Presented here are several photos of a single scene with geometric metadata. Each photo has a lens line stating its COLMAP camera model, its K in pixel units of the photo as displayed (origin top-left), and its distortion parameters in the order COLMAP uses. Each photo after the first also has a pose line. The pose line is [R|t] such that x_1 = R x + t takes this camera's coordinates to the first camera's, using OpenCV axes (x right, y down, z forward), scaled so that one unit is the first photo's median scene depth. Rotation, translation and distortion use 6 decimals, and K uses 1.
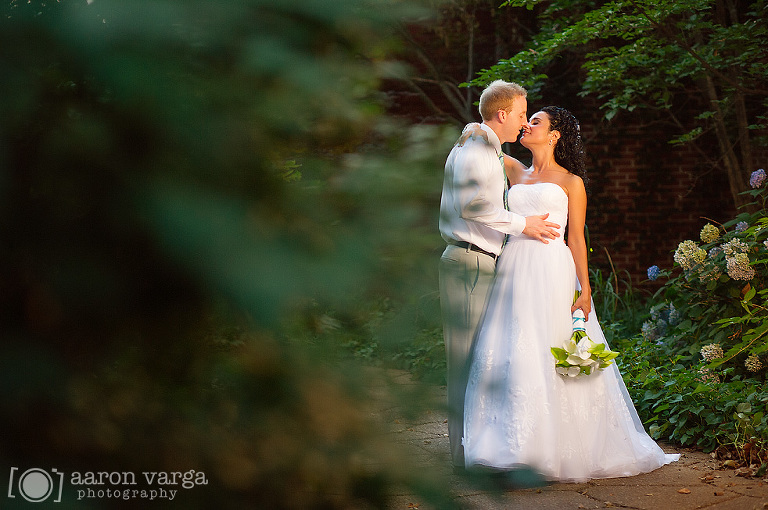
lens RADIAL K [[2078.9, 0, 382.8], [0, 2078.9, 256.2], [0, 0, 1]] dist [-0.009941, 0.000000]
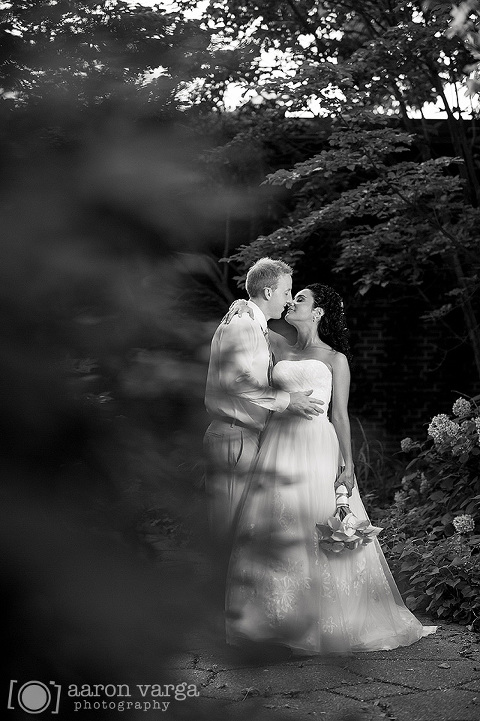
lens RADIAL K [[1951.7, 0, 238.1], [0, 1951.7, 356.3], [0, 0, 1]] dist [-0.009941, 0.000000]
pose [[0.998535, 0.011410, 0.052884, -0.004671], [-0.009794, 0.999480, -0.030714, -0.004877], [-0.053207, 0.030151, 0.998128, 0.034715]]
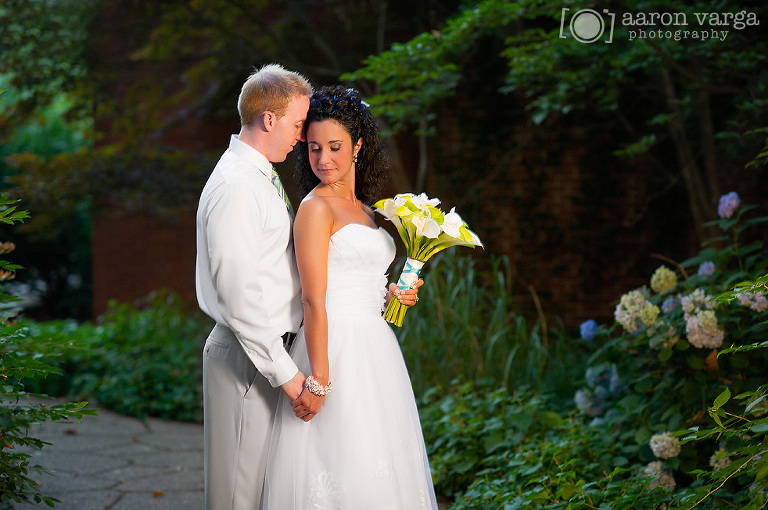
lens RADIAL K [[2078.9, 0, 388.9], [0, 2078.9, 257.3], [0, 0, 1]] dist [-0.009941, 0.000000]
pose [[0.999703, 0.008775, 0.022732, 0.038724], [-0.008869, 0.999952, 0.004043, -0.019491], [-0.022696, -0.004243, 0.999733, 0.238449]]
